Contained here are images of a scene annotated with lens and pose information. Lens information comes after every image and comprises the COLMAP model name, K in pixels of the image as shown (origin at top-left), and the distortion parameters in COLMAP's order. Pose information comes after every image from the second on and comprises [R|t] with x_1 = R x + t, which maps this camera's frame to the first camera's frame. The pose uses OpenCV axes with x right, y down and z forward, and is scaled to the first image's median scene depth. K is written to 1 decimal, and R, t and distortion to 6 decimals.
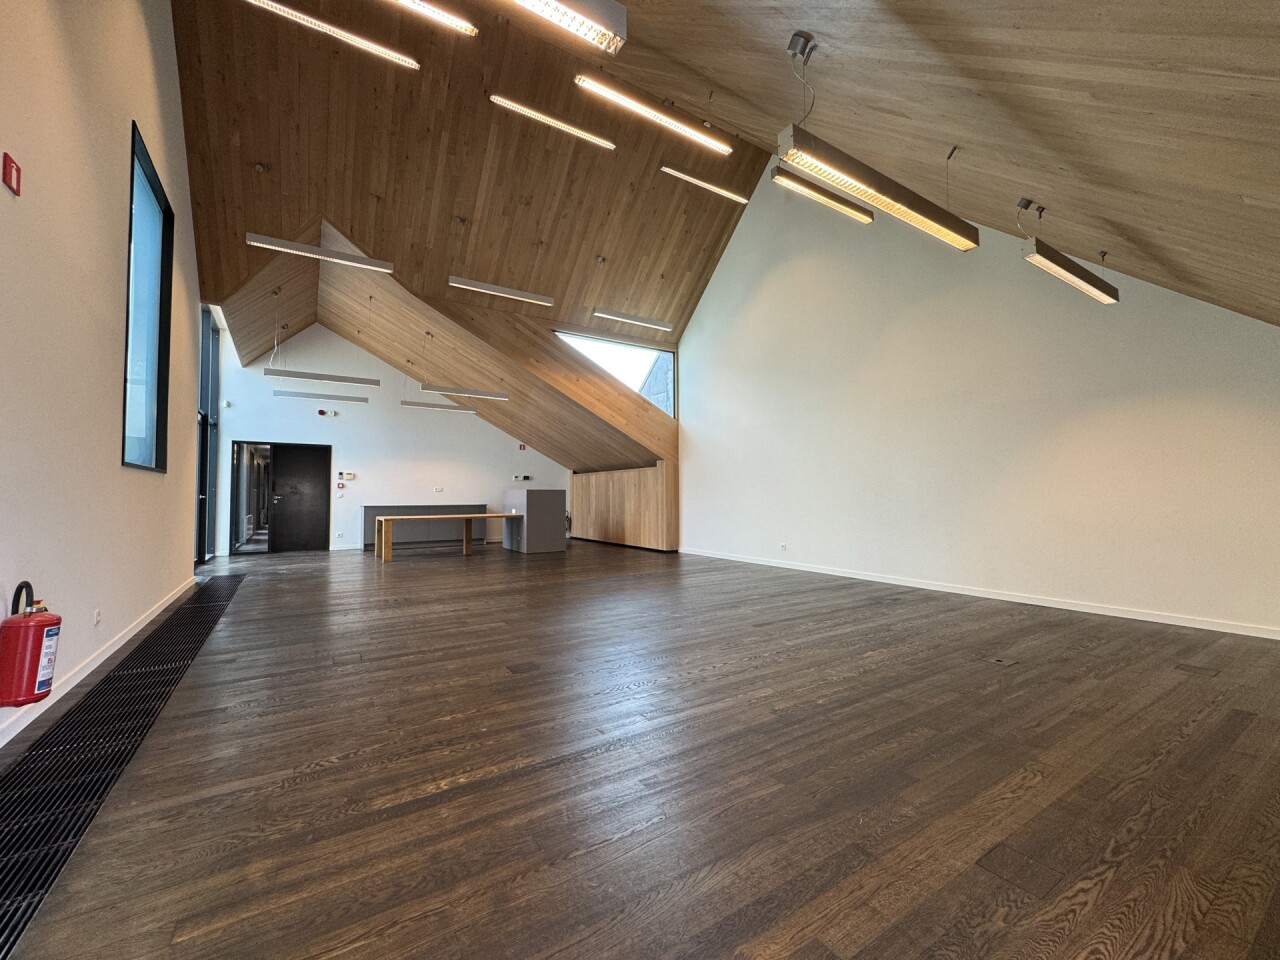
lens RADIAL K [[509.7, 0, 639.3], [0, 509.7, 480.4], [0, 0, 1]] dist [-0.002086, 0.000133]
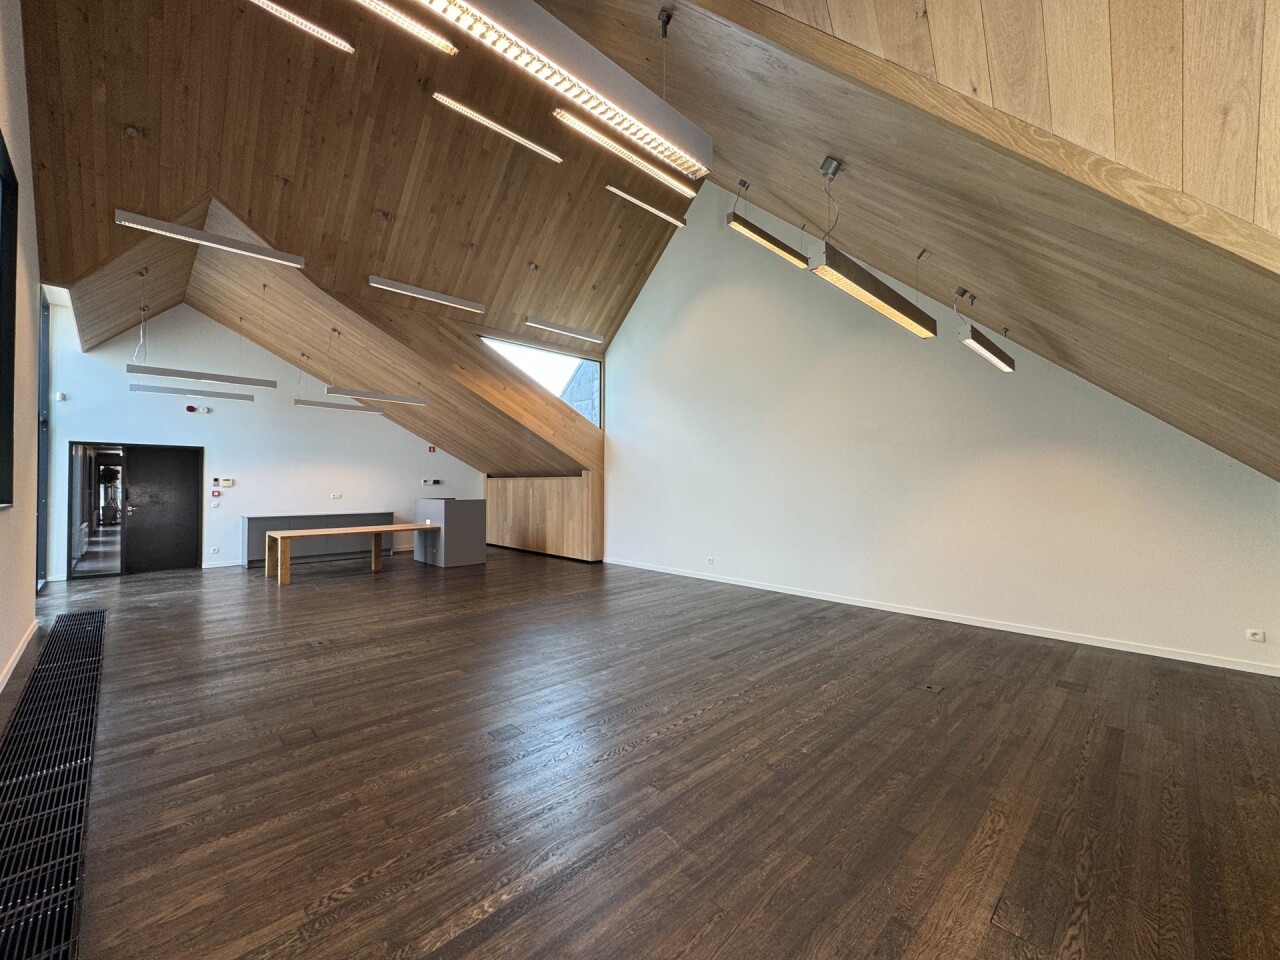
lens RADIAL K [[509.7, 0, 639.3], [0, 509.7, 480.4], [0, 0, 1]] dist [-0.002086, 0.000133]
pose [[0.979249, 0.008380, 0.202489, -0.066180], [-0.013260, 0.999653, 0.022757, -0.050037], [-0.202228, -0.024970, 0.979020, 0.004921]]
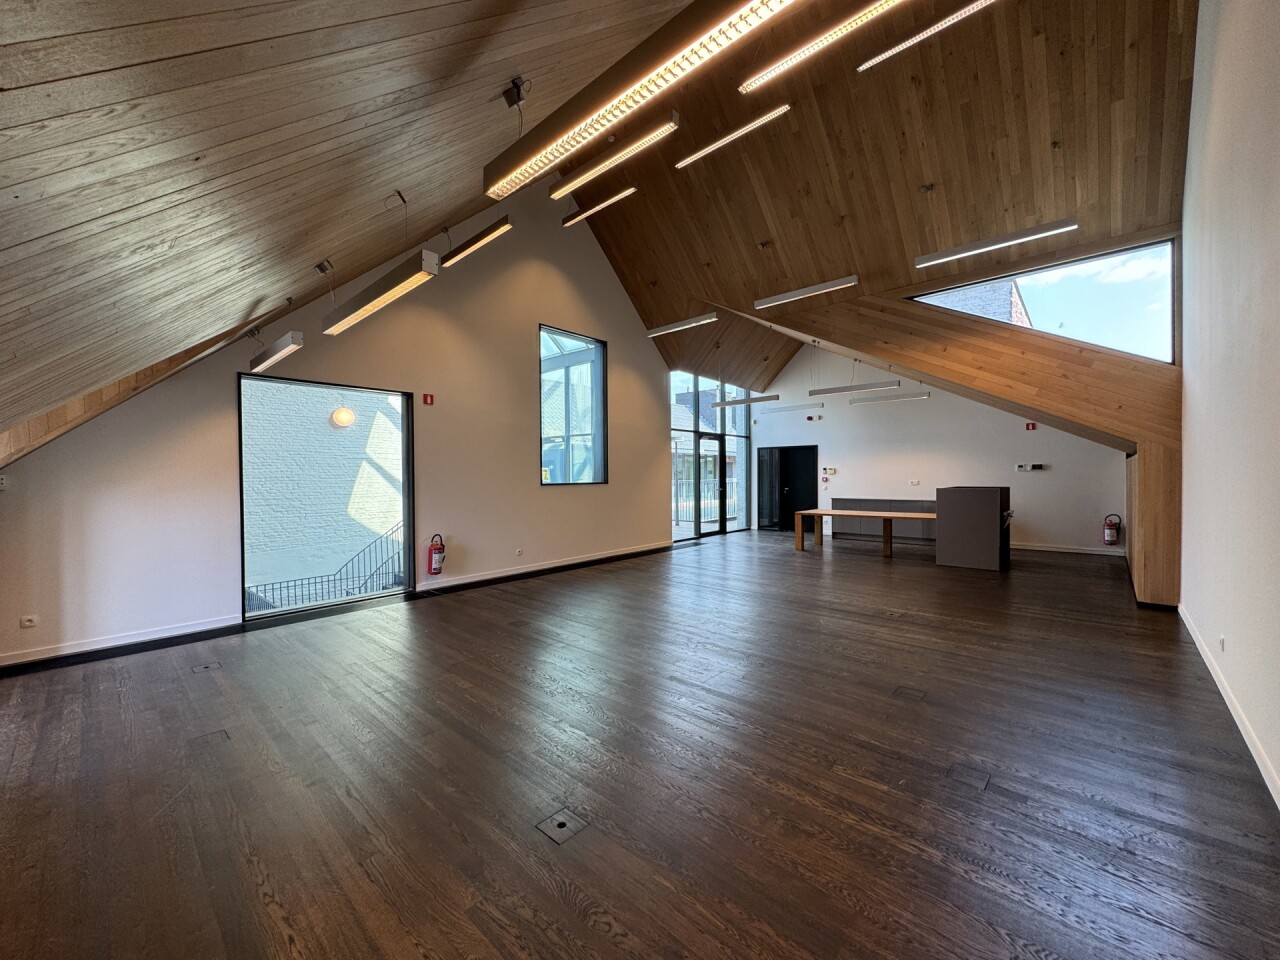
lens RADIAL K [[509.7, 0, 639.3], [0, 509.7, 480.4], [0, 0, 1]] dist [-0.002086, 0.000133]
pose [[0.257187, 0.011950, -0.966288, 0.508902], [0.037908, 0.999029, 0.022444, -0.035575], [0.965618, -0.042403, 0.256484, 0.356588]]
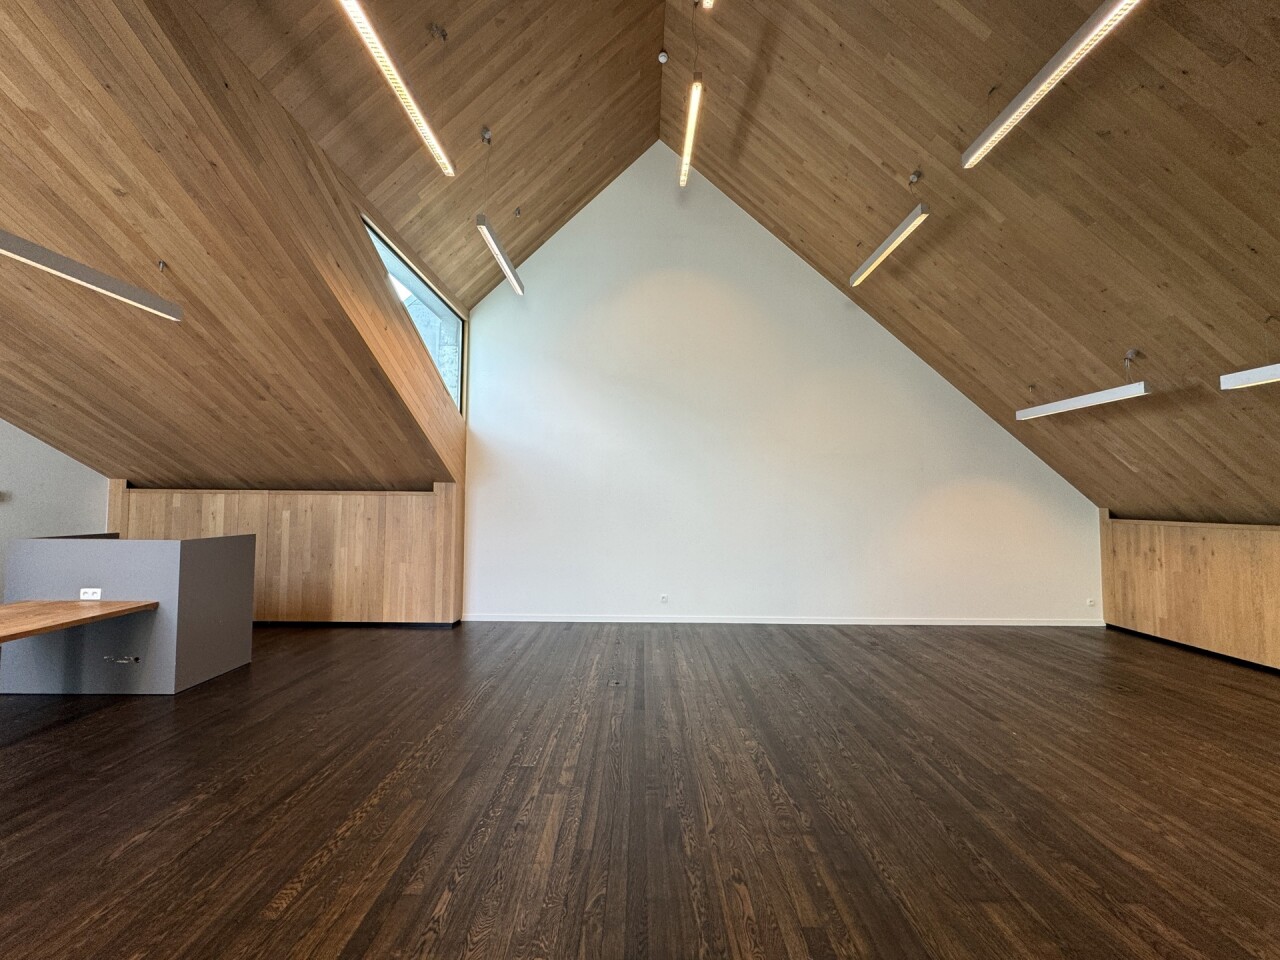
lens RADIAL K [[509.7, 0, 639.3], [0, 509.7, 480.4], [0, 0, 1]] dist [-0.002086, 0.000133]
pose [[0.537154, 0.042586, 0.842409, -0.416488], [-0.038399, 0.998924, -0.026014, -0.039317], [-0.842610, -0.018374, 0.538211, 0.508708]]
